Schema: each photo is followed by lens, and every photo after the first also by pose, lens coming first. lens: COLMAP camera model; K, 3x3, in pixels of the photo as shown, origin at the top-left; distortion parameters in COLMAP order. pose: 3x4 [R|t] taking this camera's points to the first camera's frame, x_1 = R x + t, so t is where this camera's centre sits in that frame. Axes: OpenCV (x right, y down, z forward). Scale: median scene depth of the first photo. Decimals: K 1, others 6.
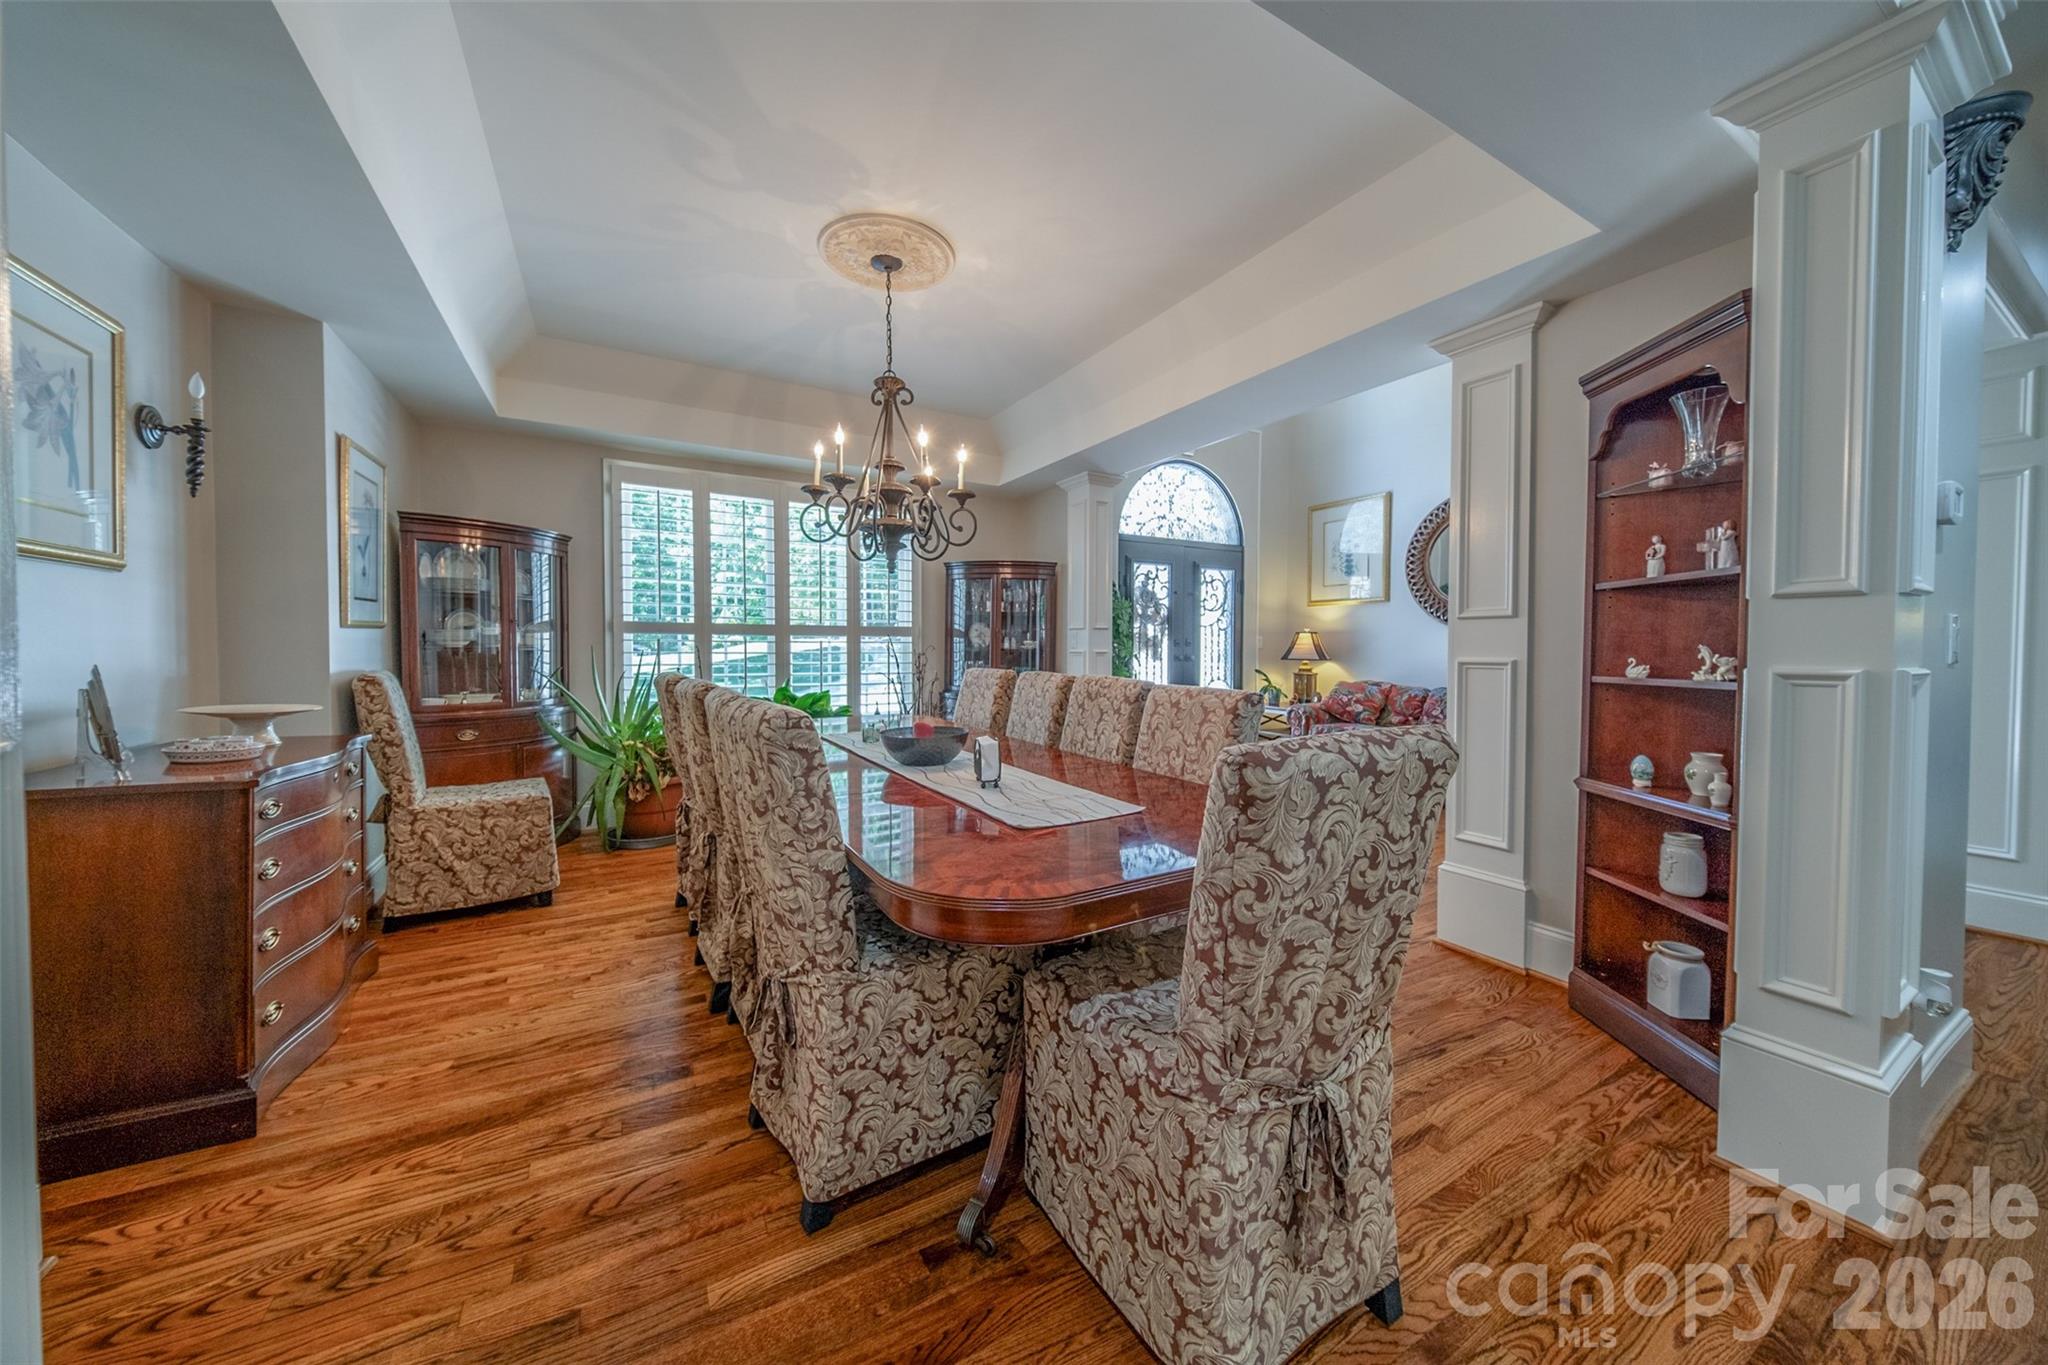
lens RADIAL K [[694.8, 0, 1021.1], [0, 694.8, 663.0], [0, 0, 1]] dist [0.027868, -0.012518]
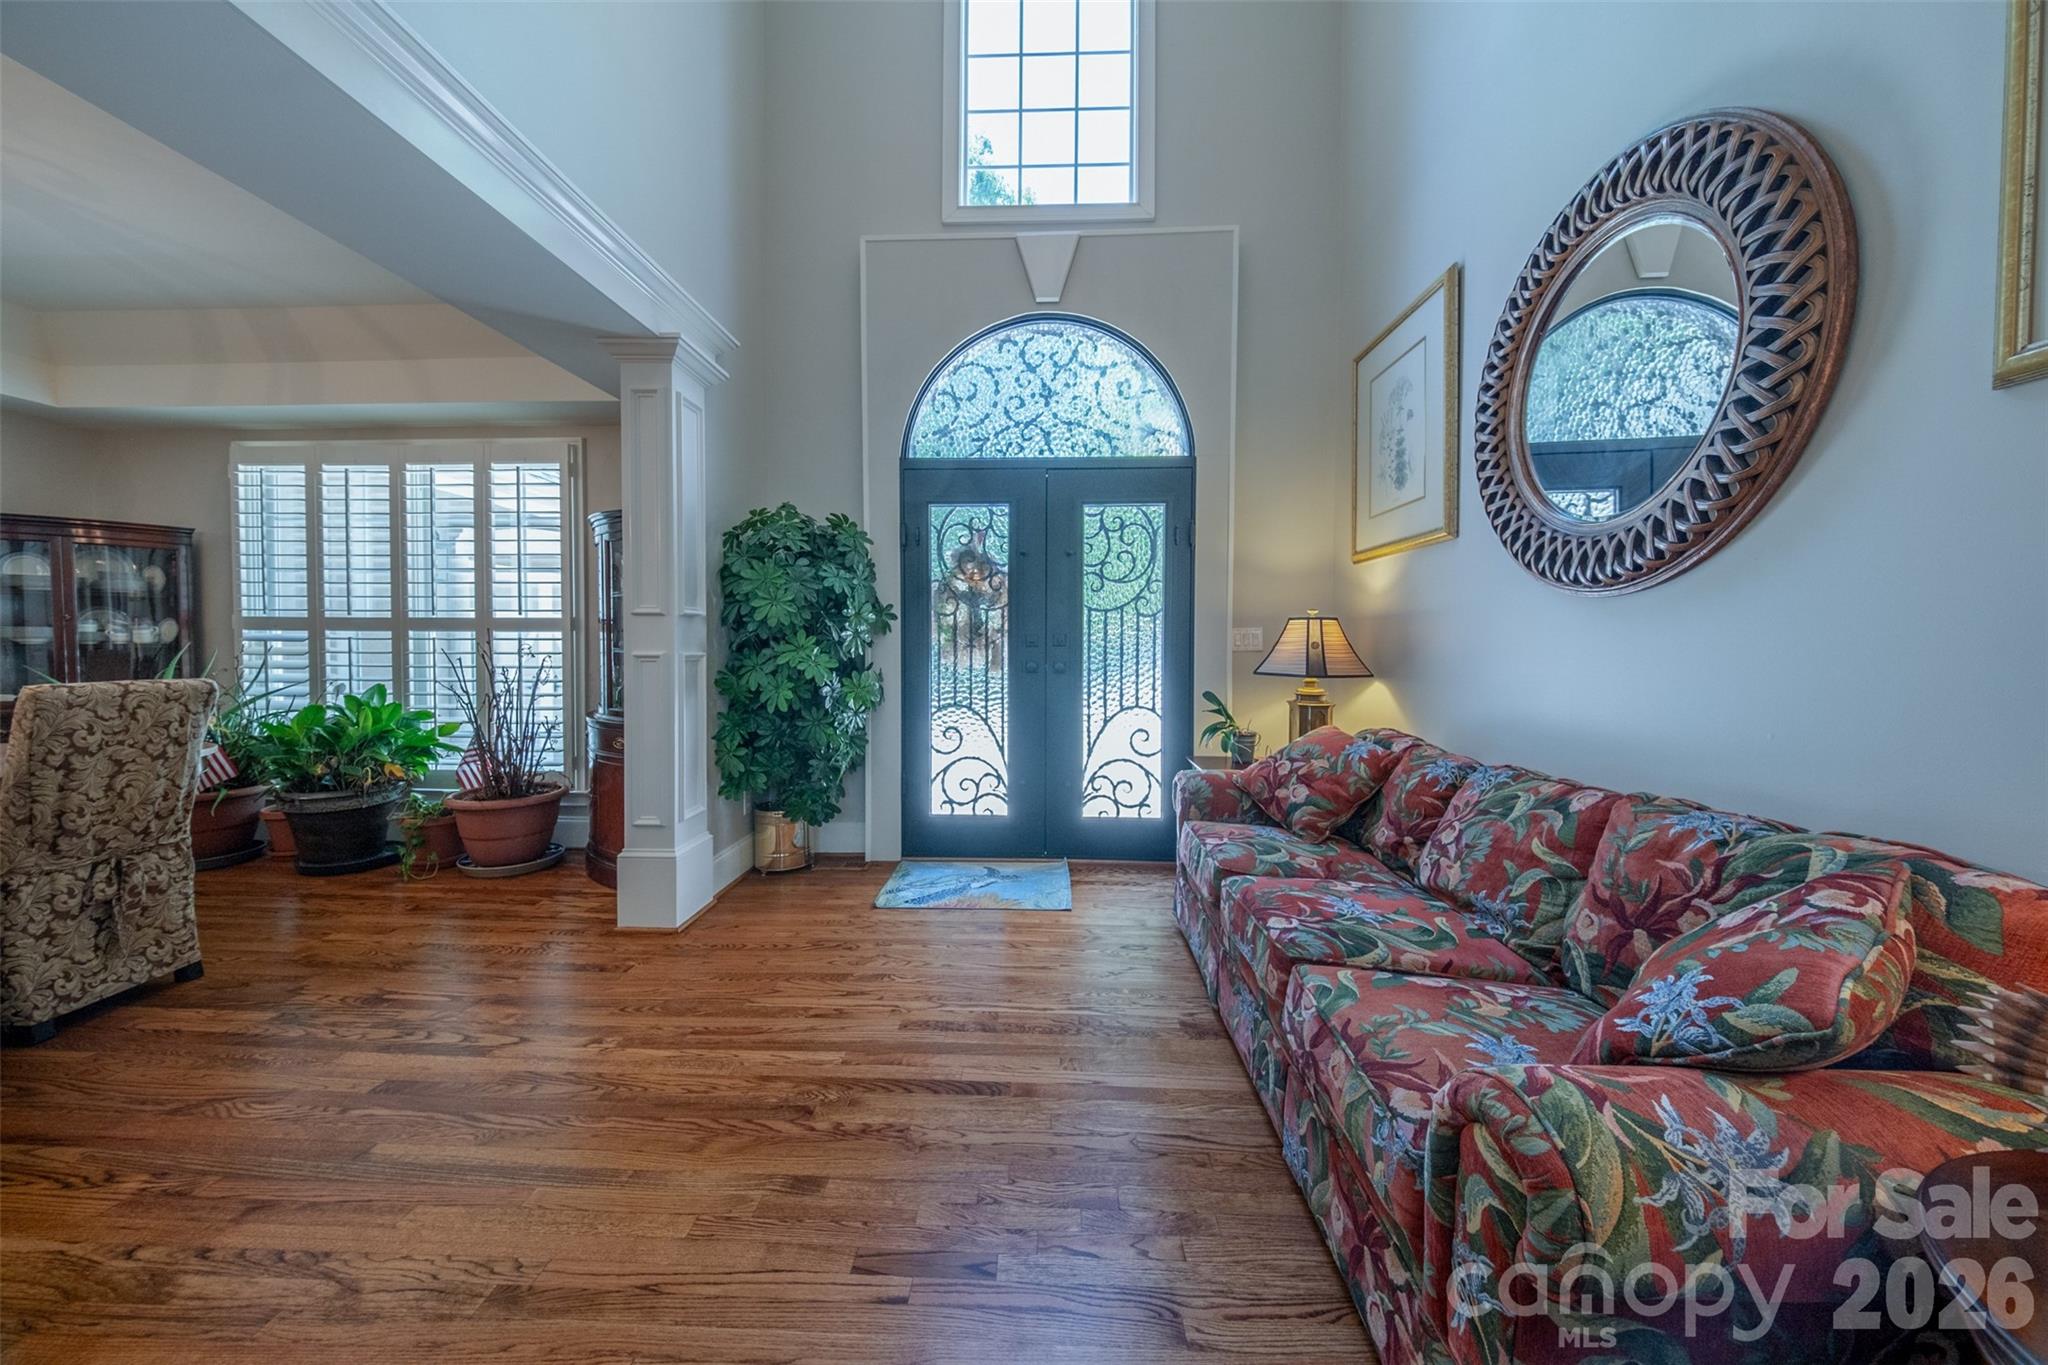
lens RADIAL K [[694.8, 0, 1021.1], [0, 694.8, 663.0], [0, 0, 1]] dist [0.027868, -0.012518]
pose [[0.844743, 0.014155, -0.534984, 0.530386], [-0.013291, 0.999897, 0.005469, -0.013449], [0.535006, 0.002491, 0.844844, 0.524171]]
